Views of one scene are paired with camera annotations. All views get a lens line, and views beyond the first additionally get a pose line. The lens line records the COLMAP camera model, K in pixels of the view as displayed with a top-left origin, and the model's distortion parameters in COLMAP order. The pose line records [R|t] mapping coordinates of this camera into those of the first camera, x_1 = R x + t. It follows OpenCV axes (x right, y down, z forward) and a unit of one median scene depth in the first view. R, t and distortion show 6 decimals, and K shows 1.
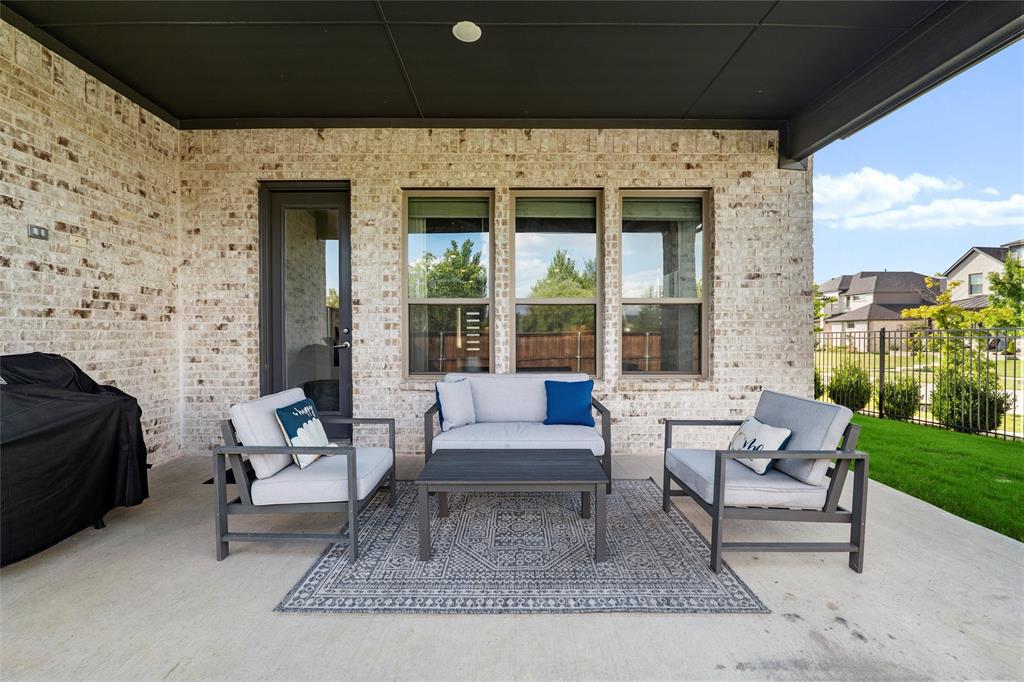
lens RADIAL K [[414.7, 0, 510.1], [0, 414.7, 336.7], [0, 0, 1]] dist [-0.000618, 0.000105]
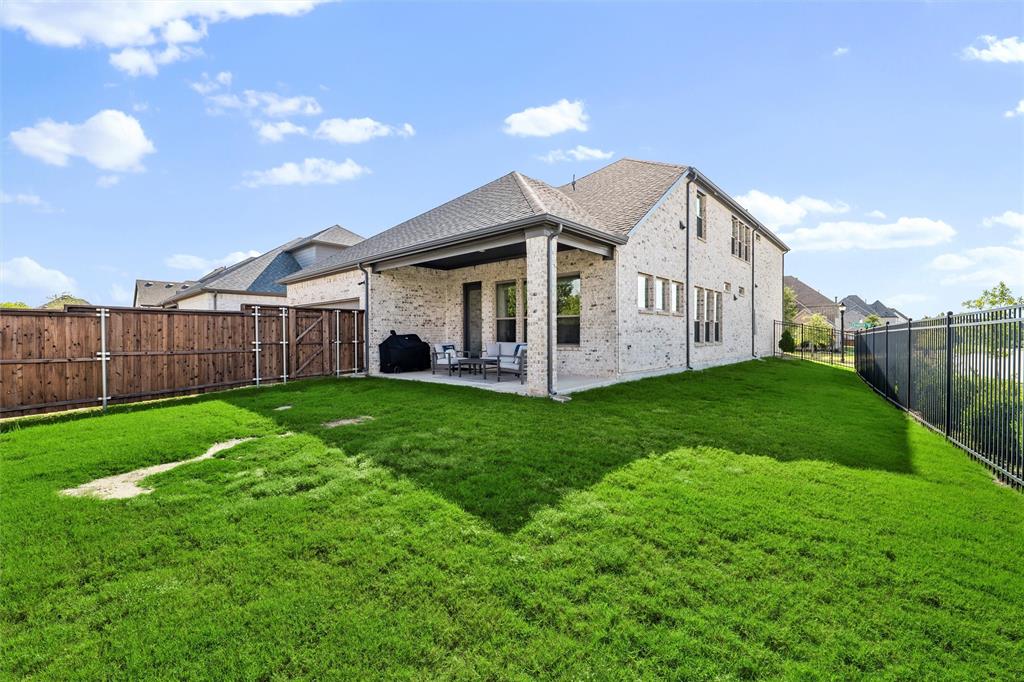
lens RADIAL K [[414.7, 0, 514.3], [0, 414.7, 340.8], [0, 0, 1]] dist [-0.000618, 0.000105]
pose [[0.743681, 0.008931, -0.668475, 1.899416], [-0.004496, 0.999955, 0.008357, 0.046941], [0.668519, -0.003209, 0.743688, -1.164572]]
